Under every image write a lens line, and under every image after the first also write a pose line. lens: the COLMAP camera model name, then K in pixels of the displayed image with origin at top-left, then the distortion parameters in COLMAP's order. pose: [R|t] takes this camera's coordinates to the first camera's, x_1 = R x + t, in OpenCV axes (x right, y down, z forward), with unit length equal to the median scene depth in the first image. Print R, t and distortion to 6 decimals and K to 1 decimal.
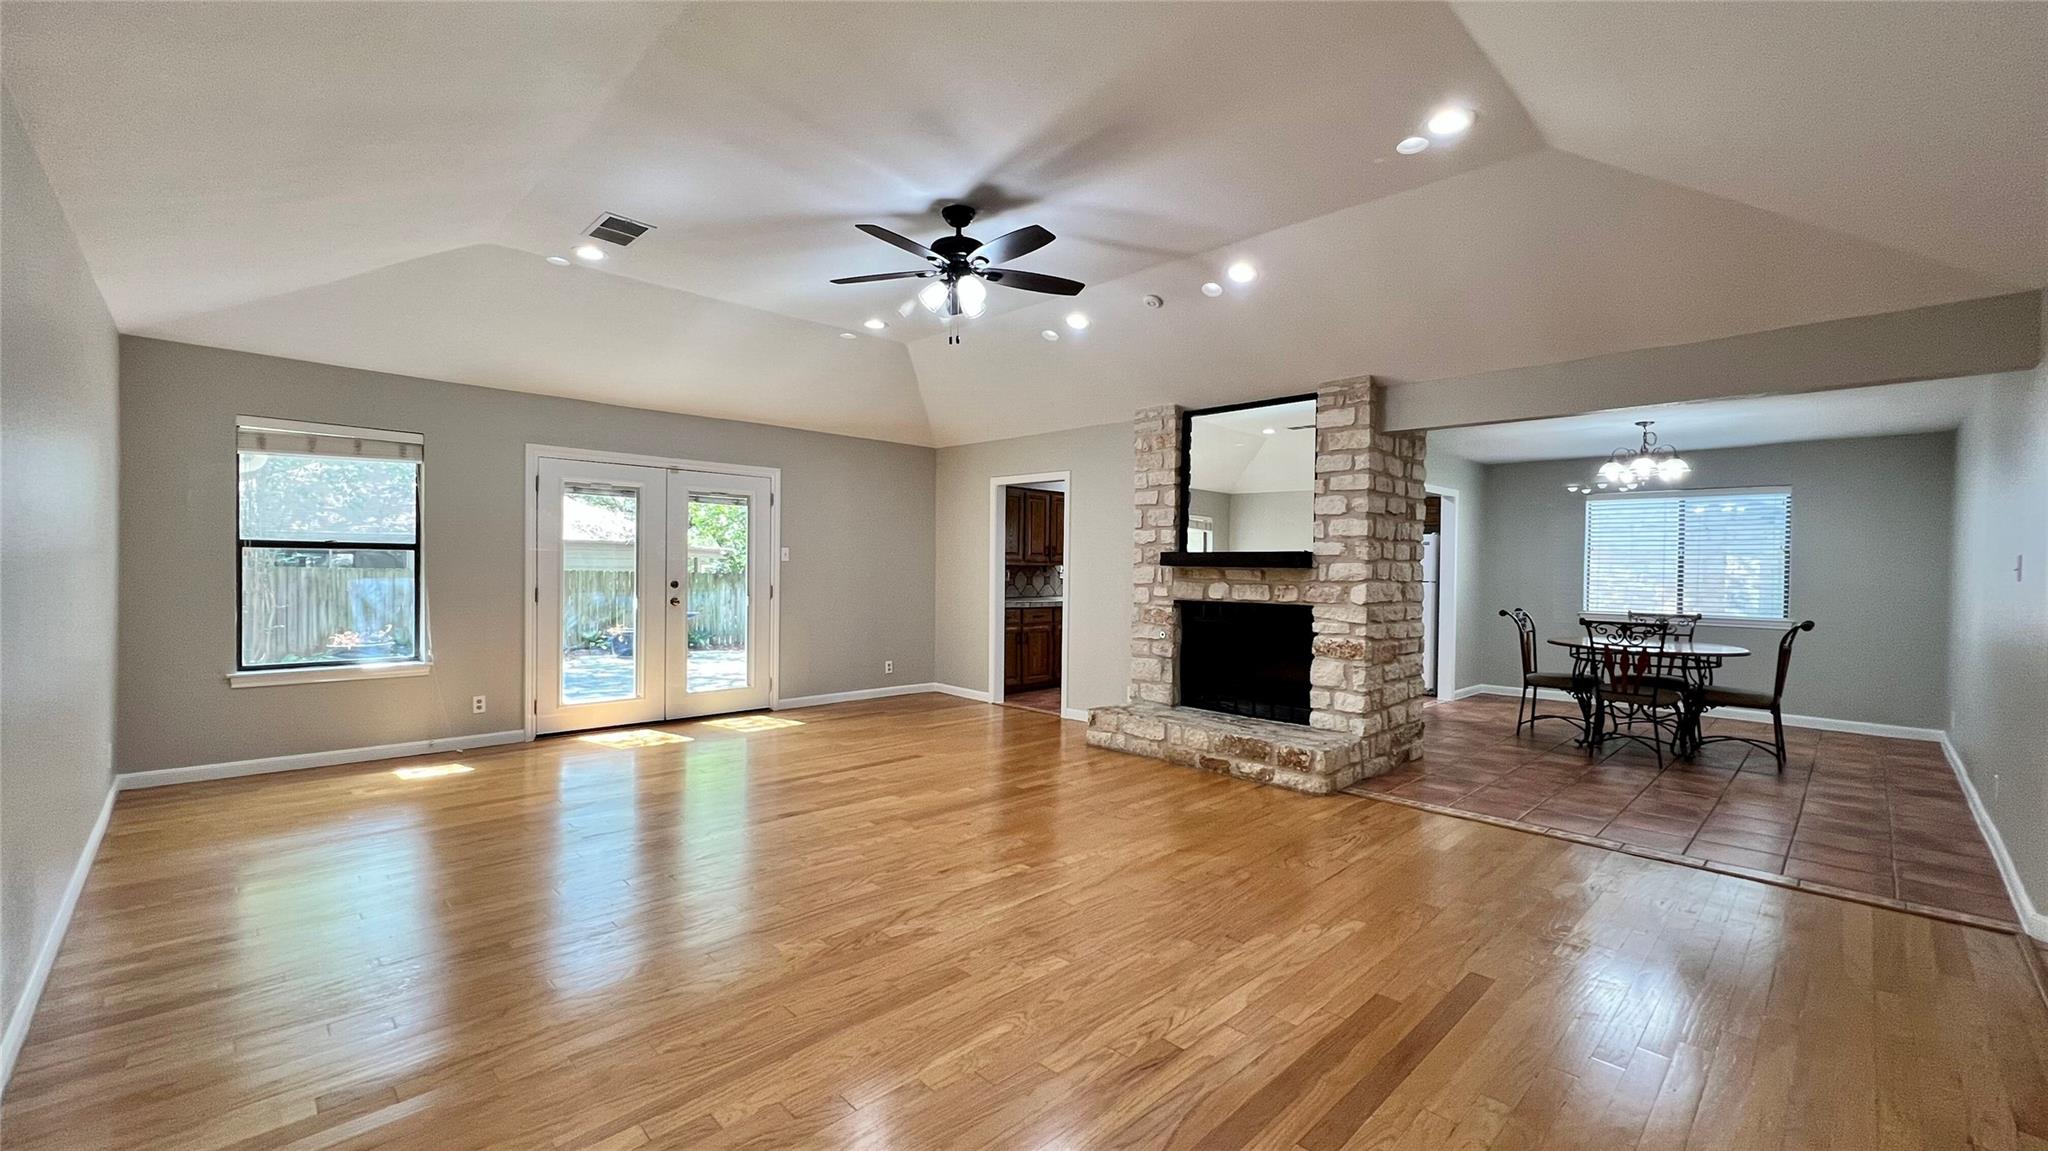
lens RADIAL K [[830.0, 0, 1021.2], [0, 830.0, 576.4], [0, 0, 1]] dist [-0.003582, -0.000347]
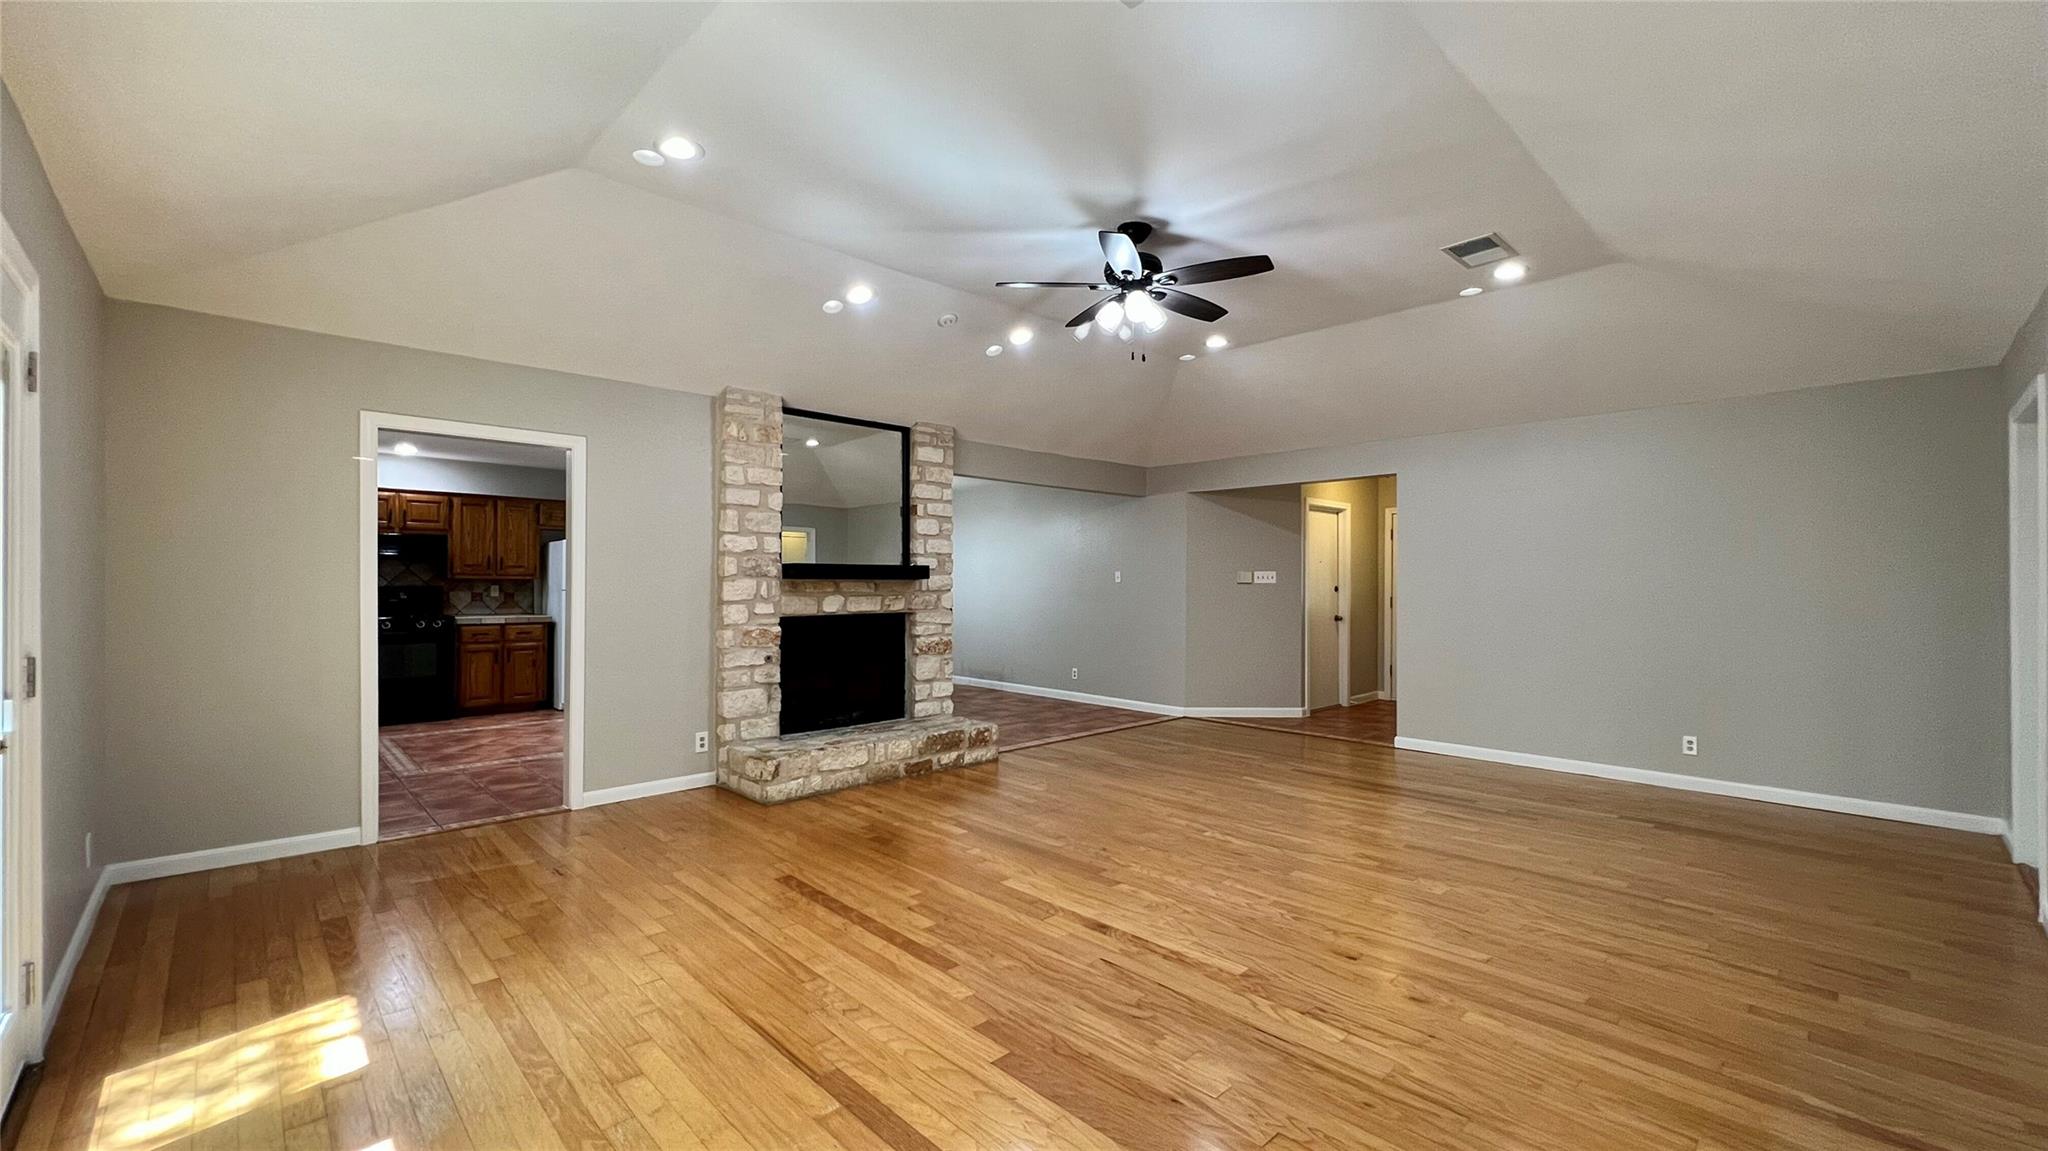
lens RADIAL K [[830.0, 0, 1021.4], [0, 830.0, 575.5], [0, 0, 1]] dist [-0.003582, -0.000347]
pose [[0.001162, -0.008067, 0.999967, -0.794072], [0.009294, 0.999924, 0.008056, -0.023407], [-0.999956, 0.009284, 0.001237, 0.840579]]
